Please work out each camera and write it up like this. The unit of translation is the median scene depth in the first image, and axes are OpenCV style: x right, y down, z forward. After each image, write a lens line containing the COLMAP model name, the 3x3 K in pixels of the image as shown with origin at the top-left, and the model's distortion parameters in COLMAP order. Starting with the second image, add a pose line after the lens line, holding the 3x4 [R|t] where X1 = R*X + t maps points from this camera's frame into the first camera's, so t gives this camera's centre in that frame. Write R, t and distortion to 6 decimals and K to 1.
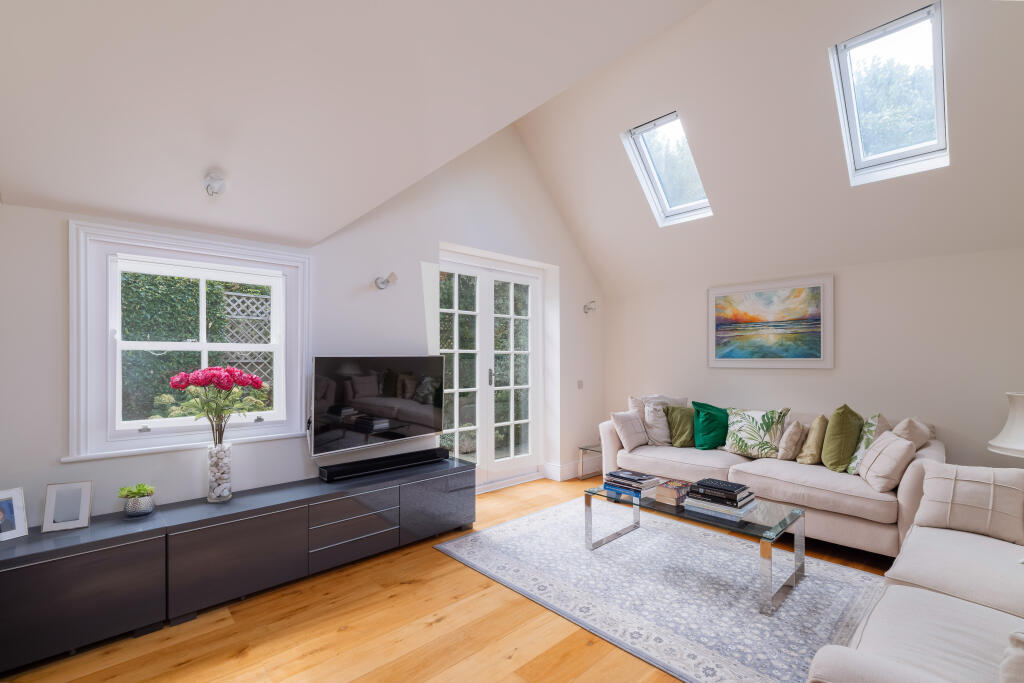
lens RADIAL K [[445.3, 0, 499.0], [0, 445.3, 356.8], [0, 0, 1]] dist [0.002089, -0.000786]
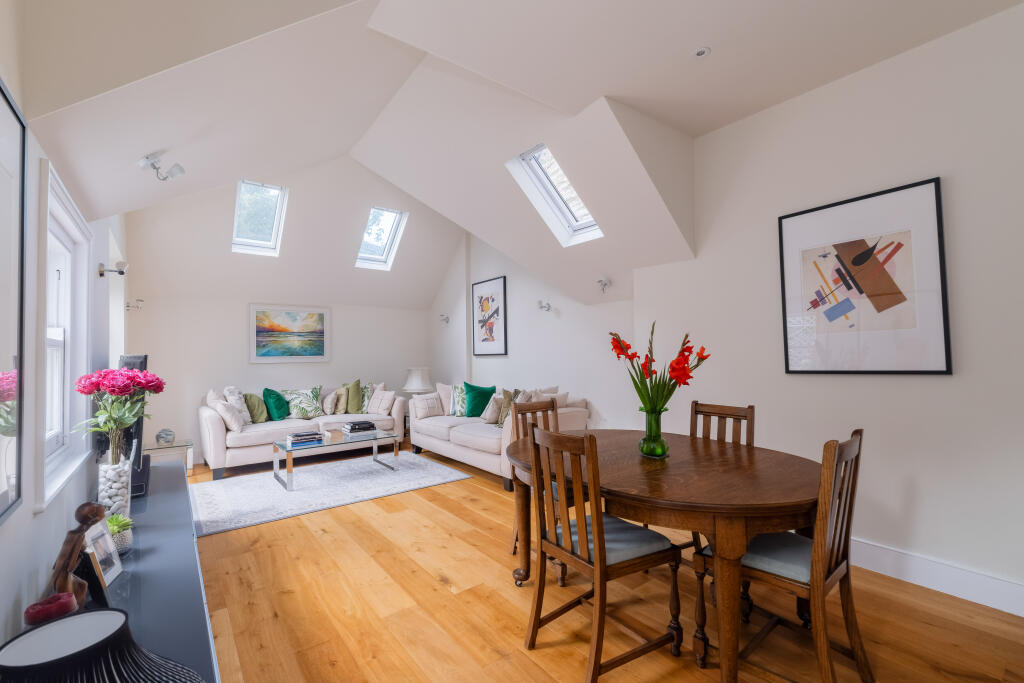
lens RADIAL K [[445.3, 0, 511.8], [0, 445.3, 340.8], [0, 0, 1]] dist [0.002089, -0.000786]
pose [[0.092412, 0.026148, 0.995377, -0.902071], [0.009132, 0.999591, -0.027106, -0.001010], [-0.995679, 0.011594, 0.092135, 0.126152]]
